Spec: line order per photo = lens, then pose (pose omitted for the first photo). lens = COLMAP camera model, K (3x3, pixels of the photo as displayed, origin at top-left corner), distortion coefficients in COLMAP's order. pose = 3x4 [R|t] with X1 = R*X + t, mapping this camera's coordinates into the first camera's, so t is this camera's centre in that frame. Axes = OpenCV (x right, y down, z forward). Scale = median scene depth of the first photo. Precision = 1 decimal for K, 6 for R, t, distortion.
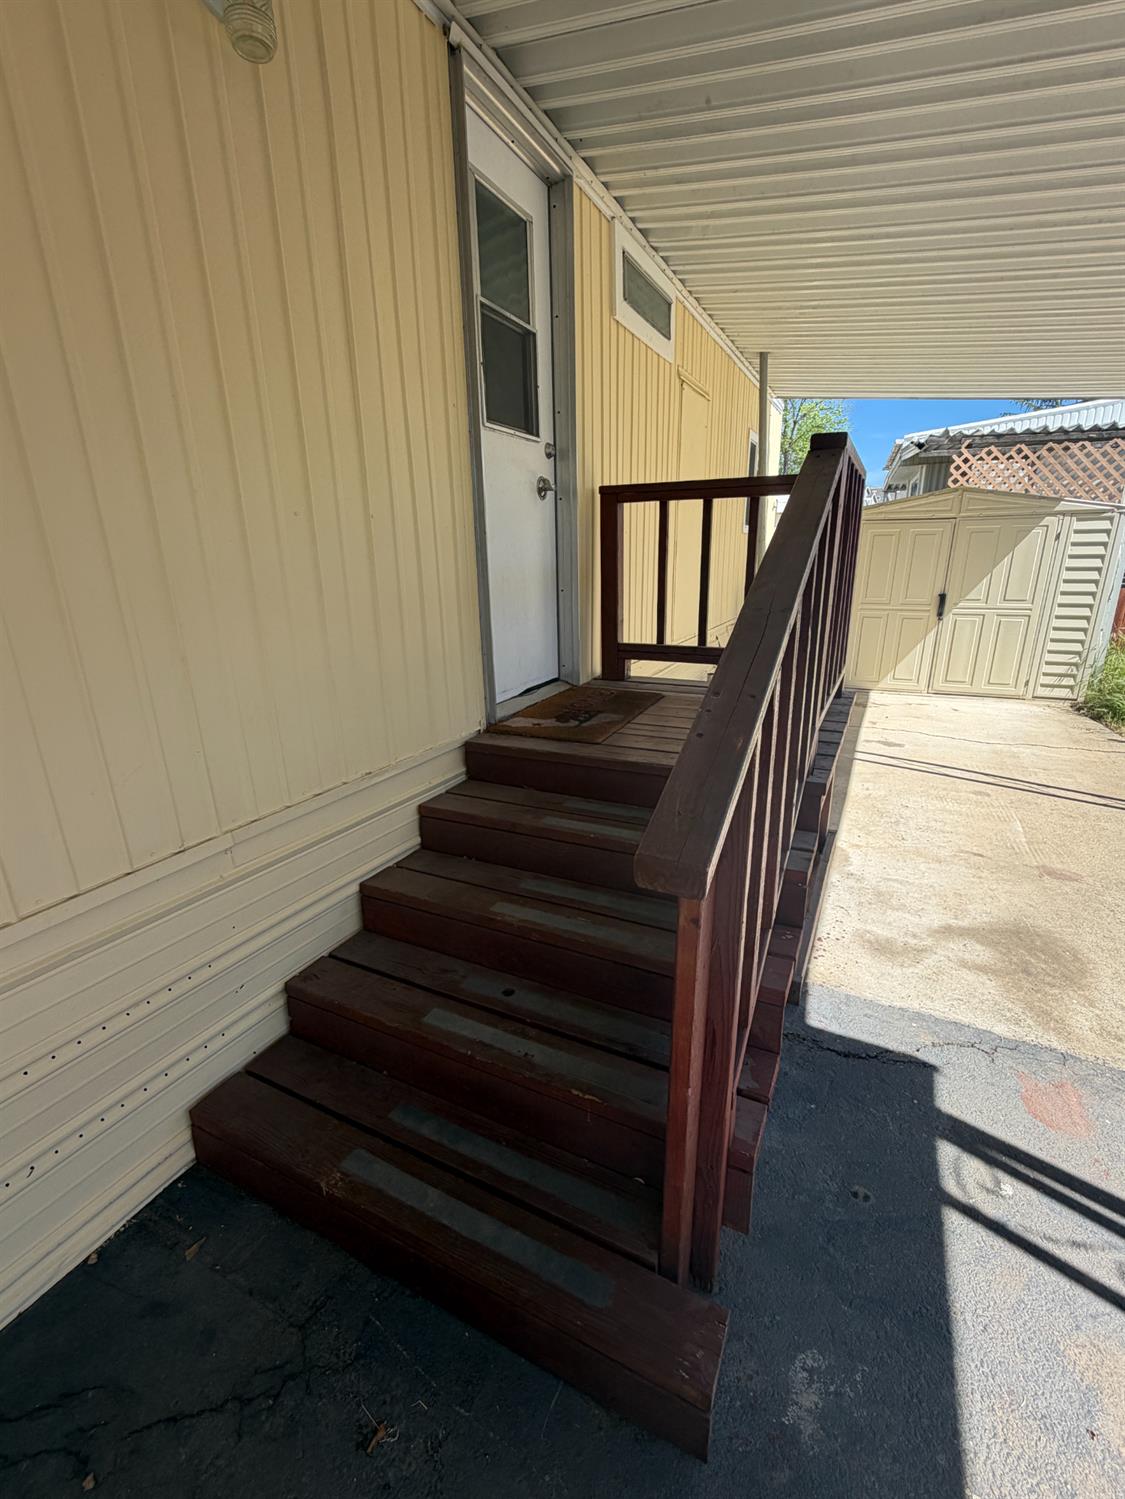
lens RADIAL K [[605.2, 0, 554.8], [0, 605.2, 746.0], [0, 0, 1]] dist [-0.000737, 0.000001]
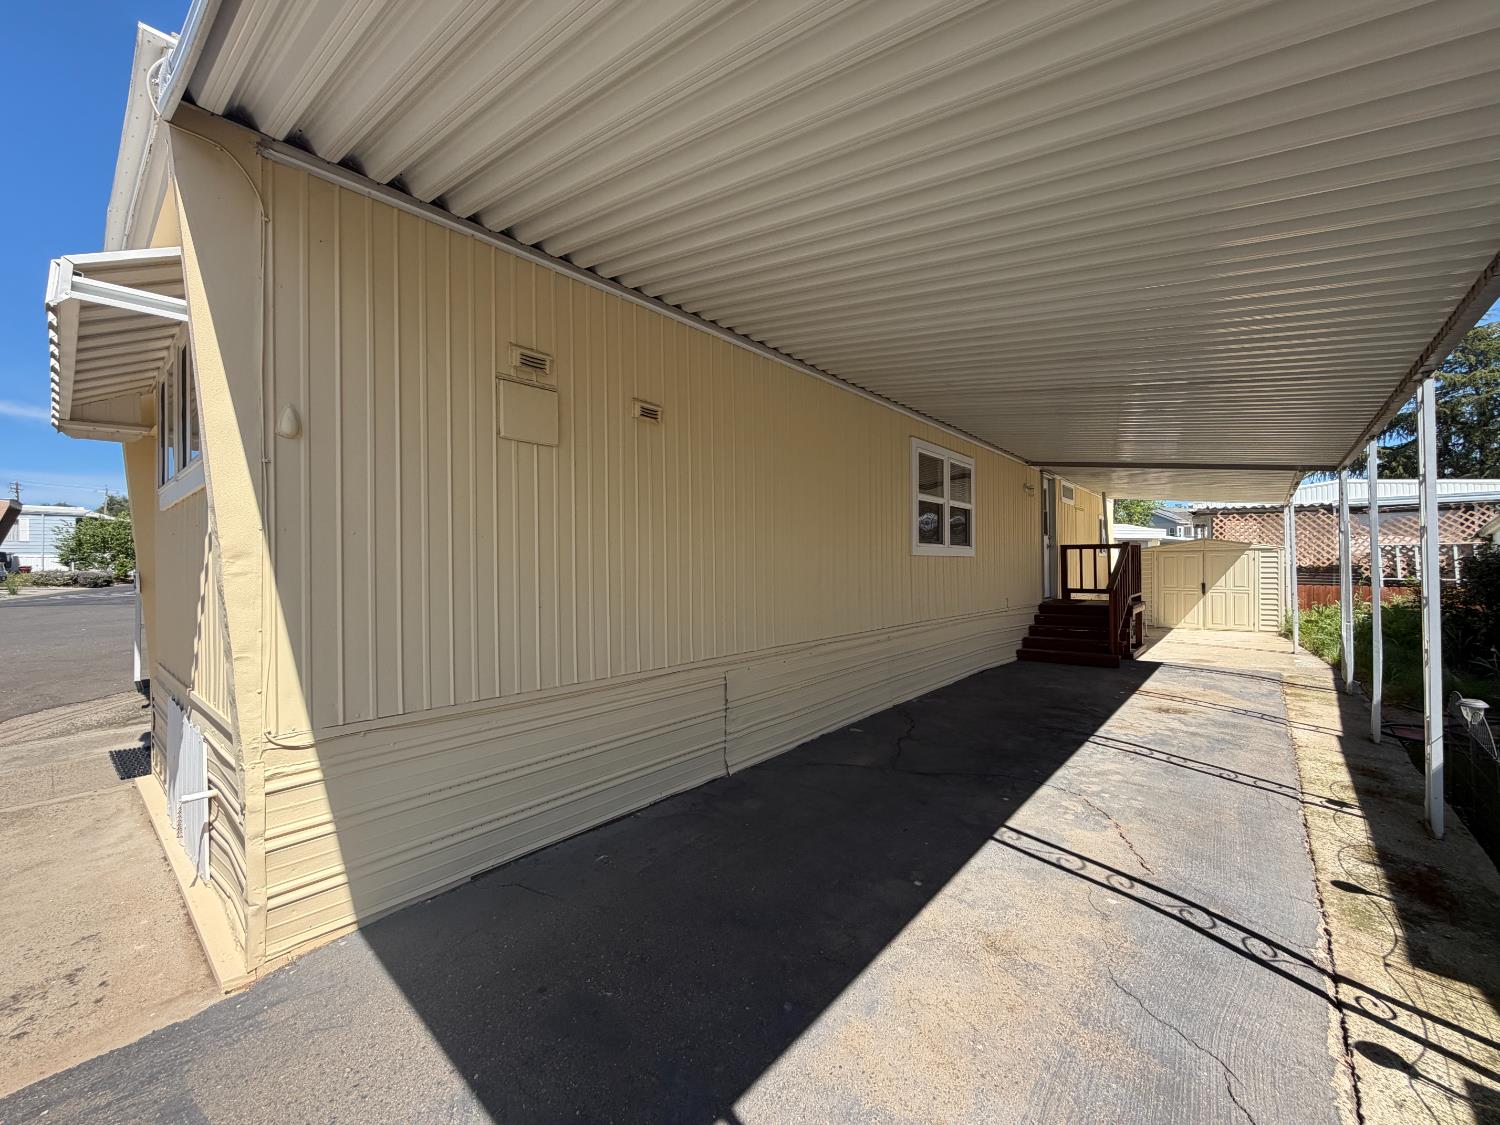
lens RADIAL K [[605.6, 0, 746.9], [0, 605.6, 563.0], [0, 0, 1]] dist [-0.000737, 0.000001]
pose [[0.976888, 0.009816, -0.213528, -0.905075], [-0.076022, 0.949588, -0.304145, 0.843848], [0.199778, 0.313348, 0.928387, -2.487710]]
